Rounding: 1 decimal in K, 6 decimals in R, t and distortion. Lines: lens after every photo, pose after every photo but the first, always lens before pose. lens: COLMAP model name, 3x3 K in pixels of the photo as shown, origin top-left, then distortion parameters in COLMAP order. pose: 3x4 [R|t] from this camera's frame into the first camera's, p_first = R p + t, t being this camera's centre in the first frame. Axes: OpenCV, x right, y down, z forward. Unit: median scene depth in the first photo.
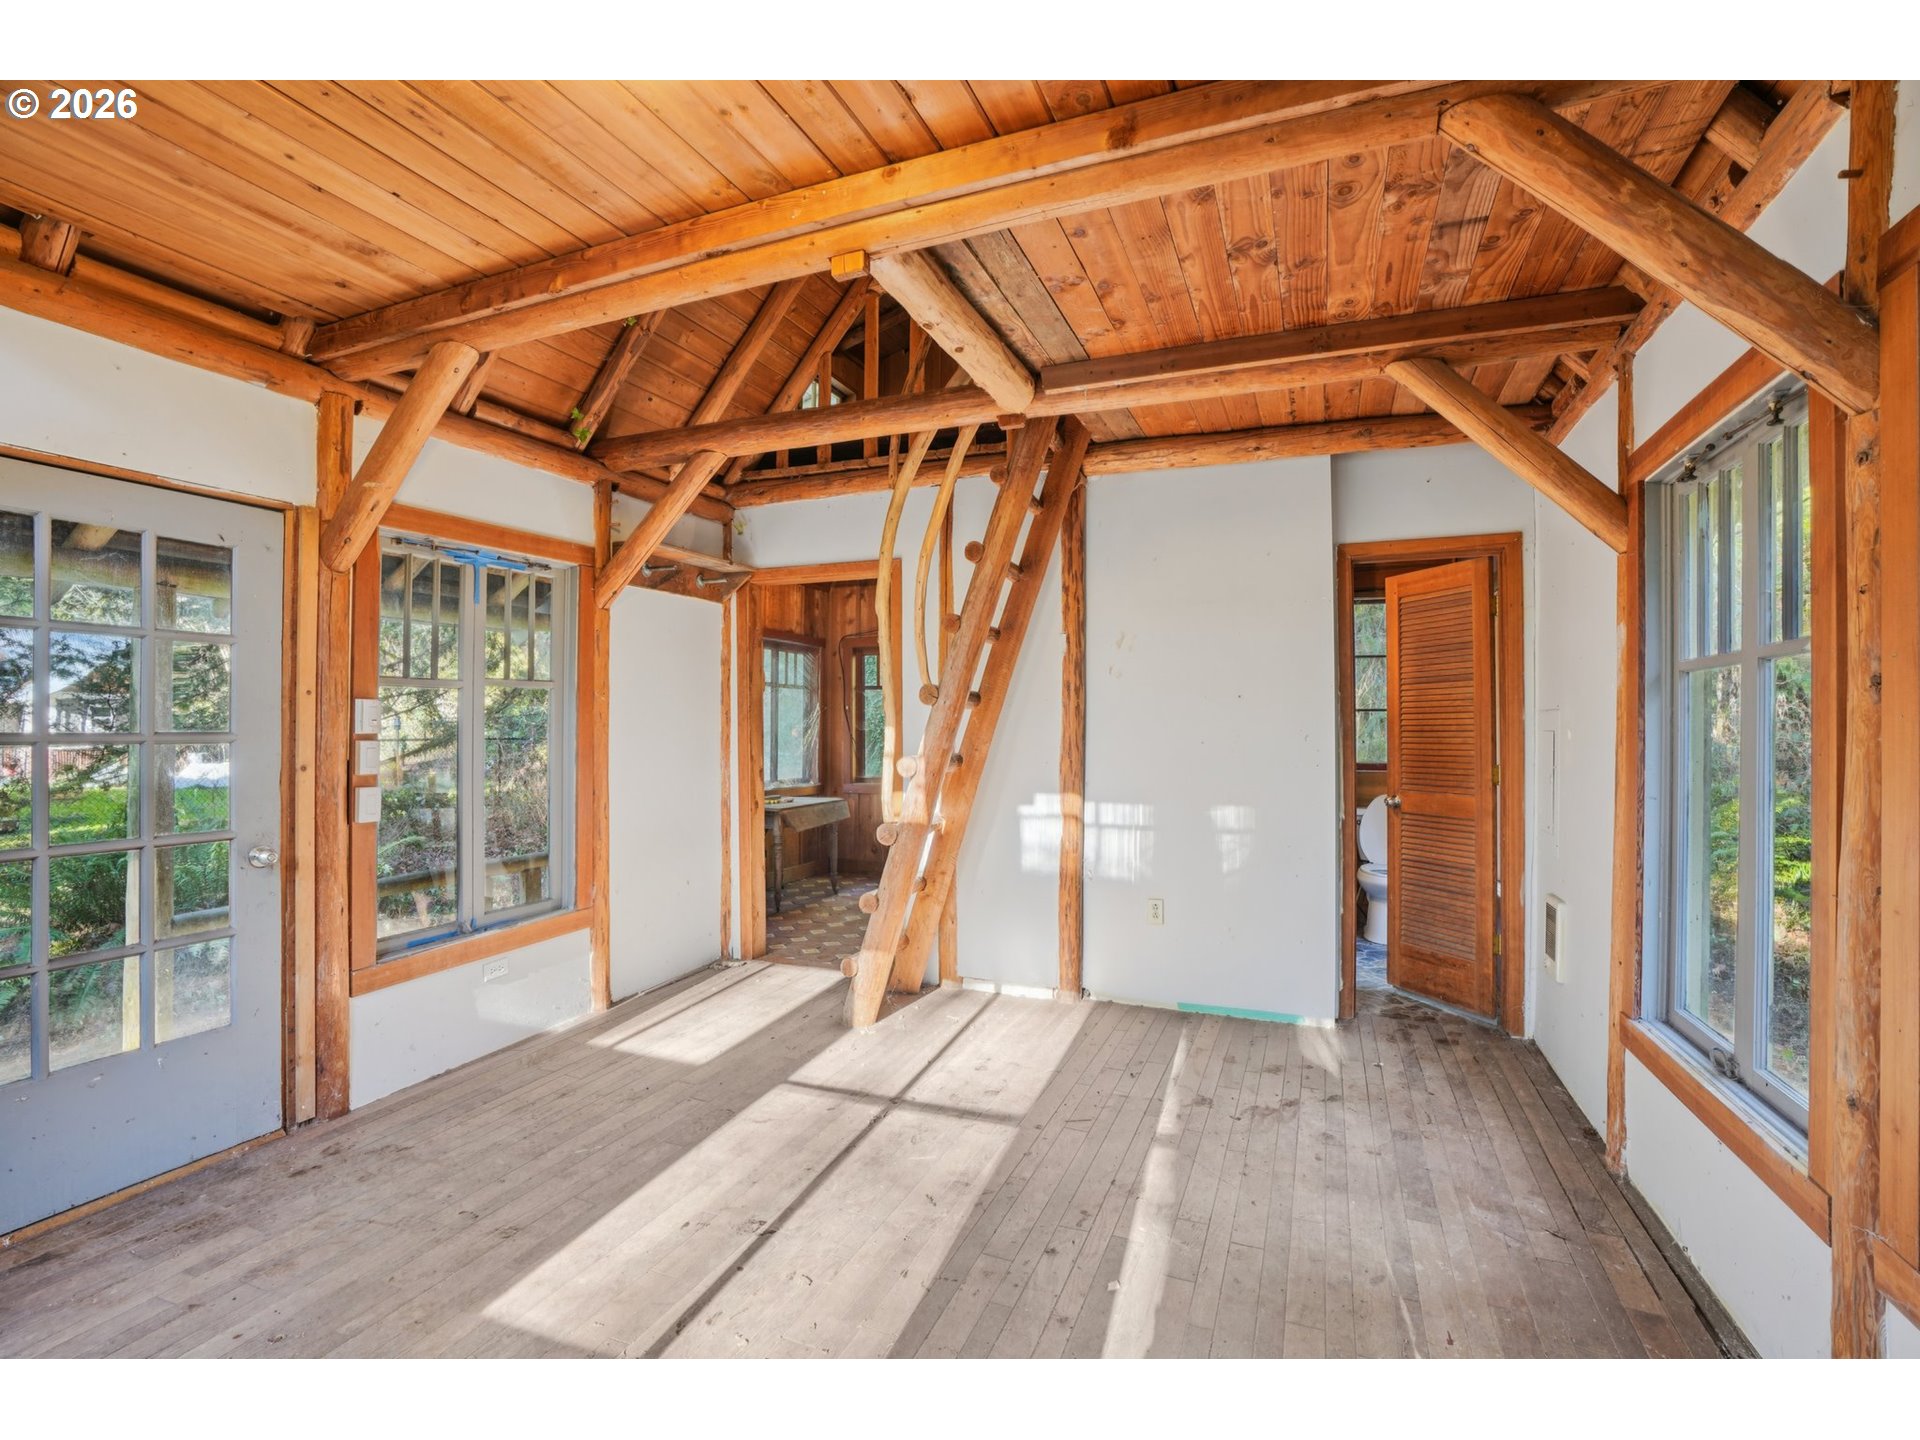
lens RADIAL K [[889.3, 0, 954.3], [0, 889.3, 719.1], [0, 0, 1]] dist [-0.041101, 0.003910]
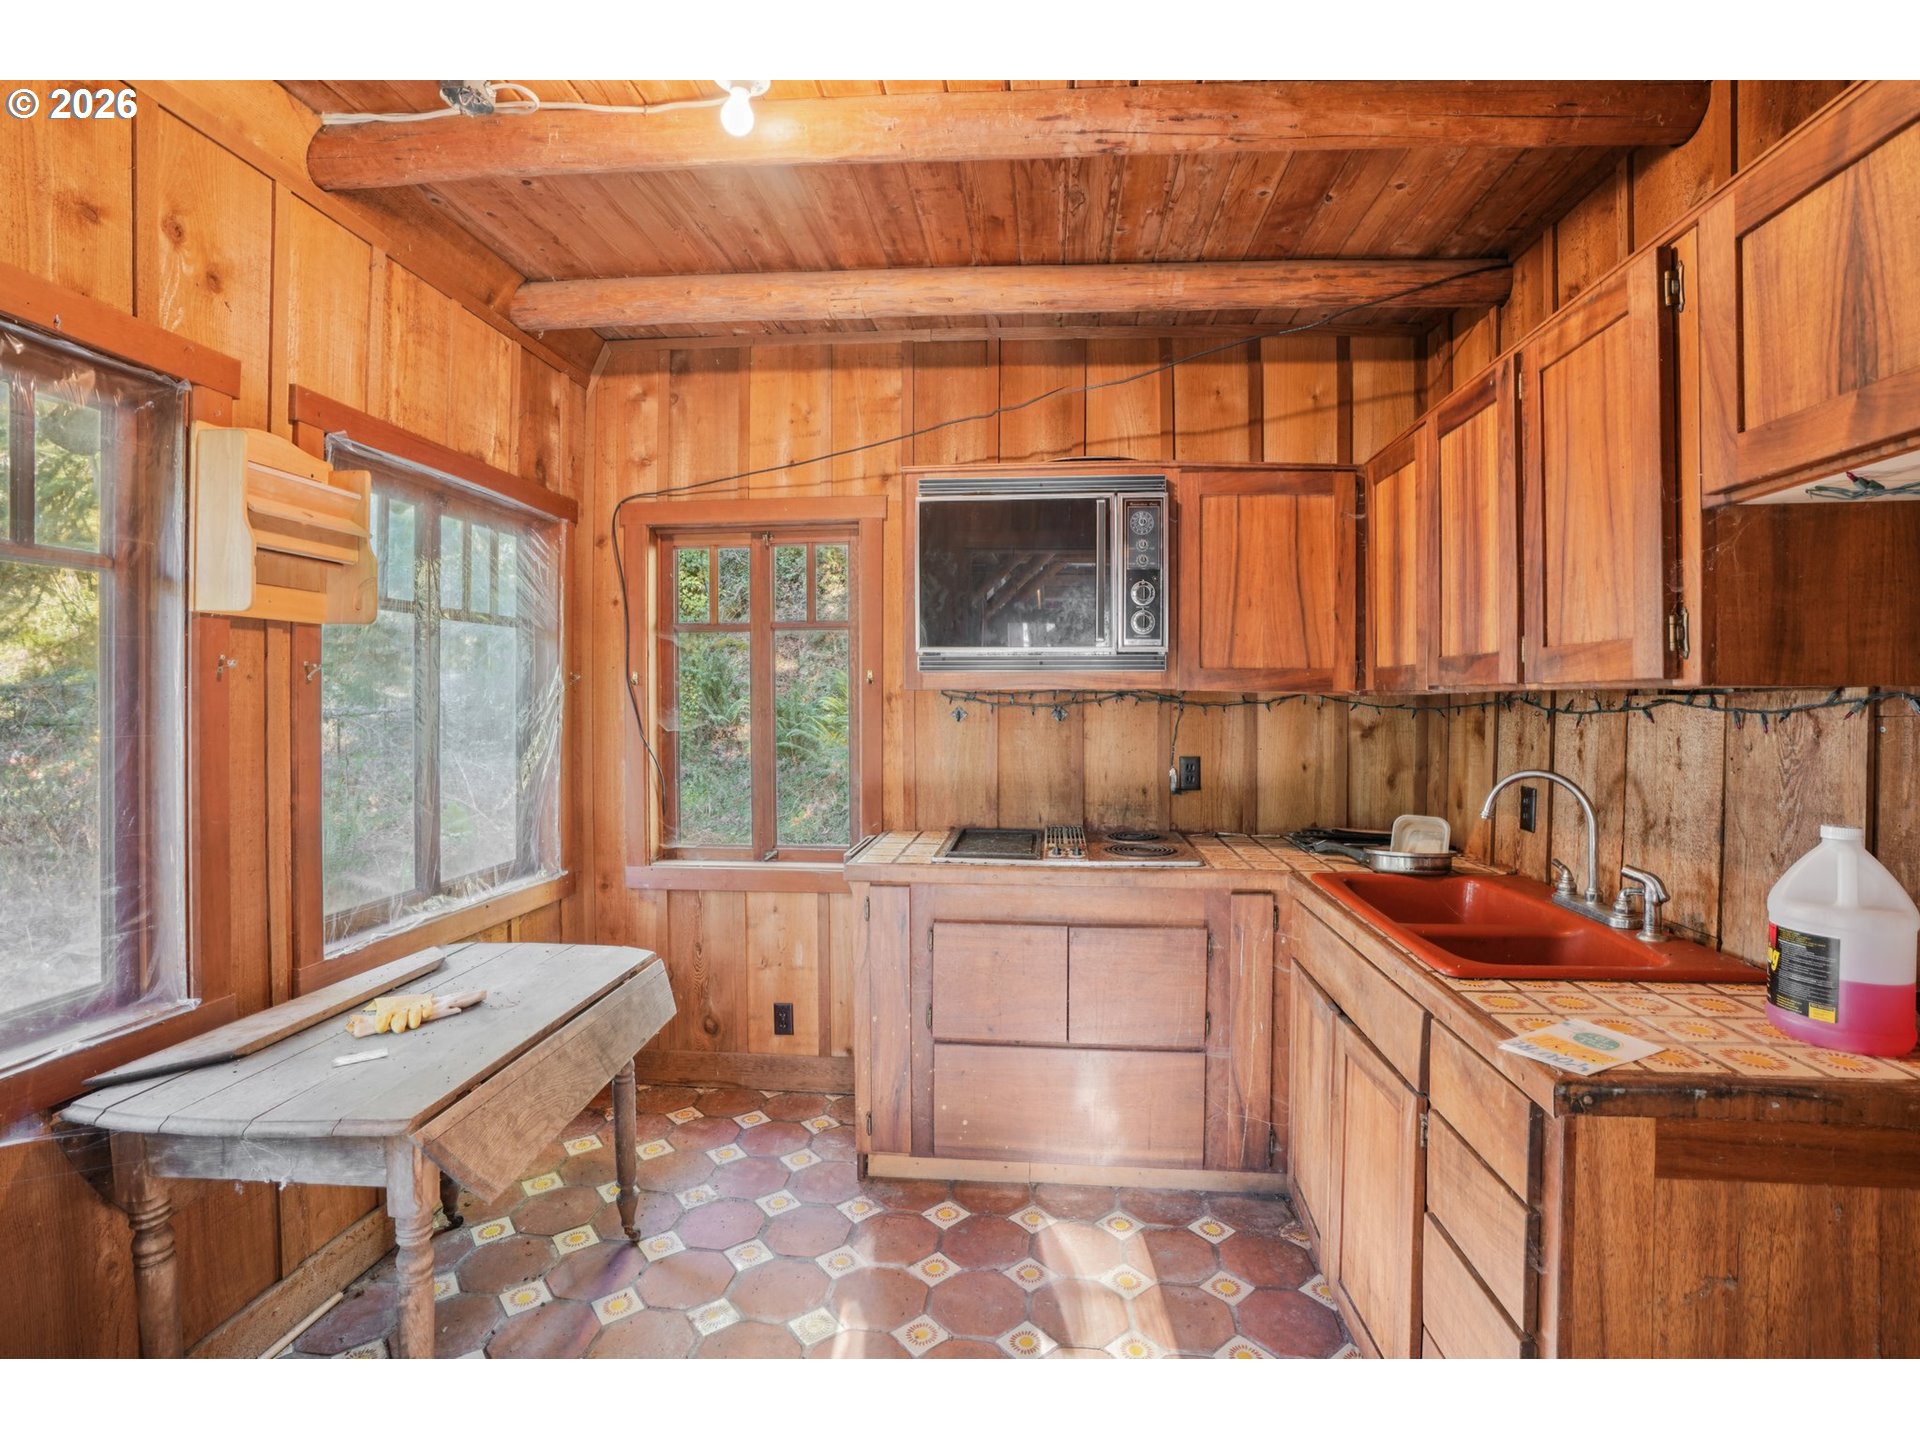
lens RADIAL K [[889.3, 0, 959.8], [0, 889.3, 720.9], [0, 0, 1]] dist [-0.041101, 0.003910]
pose [[0.957418, -0.003303, 0.288686, -0.096098], [0.000807, 0.999961, 0.008763, 0.004111], [-0.288704, -0.008157, 0.957384, 0.578945]]
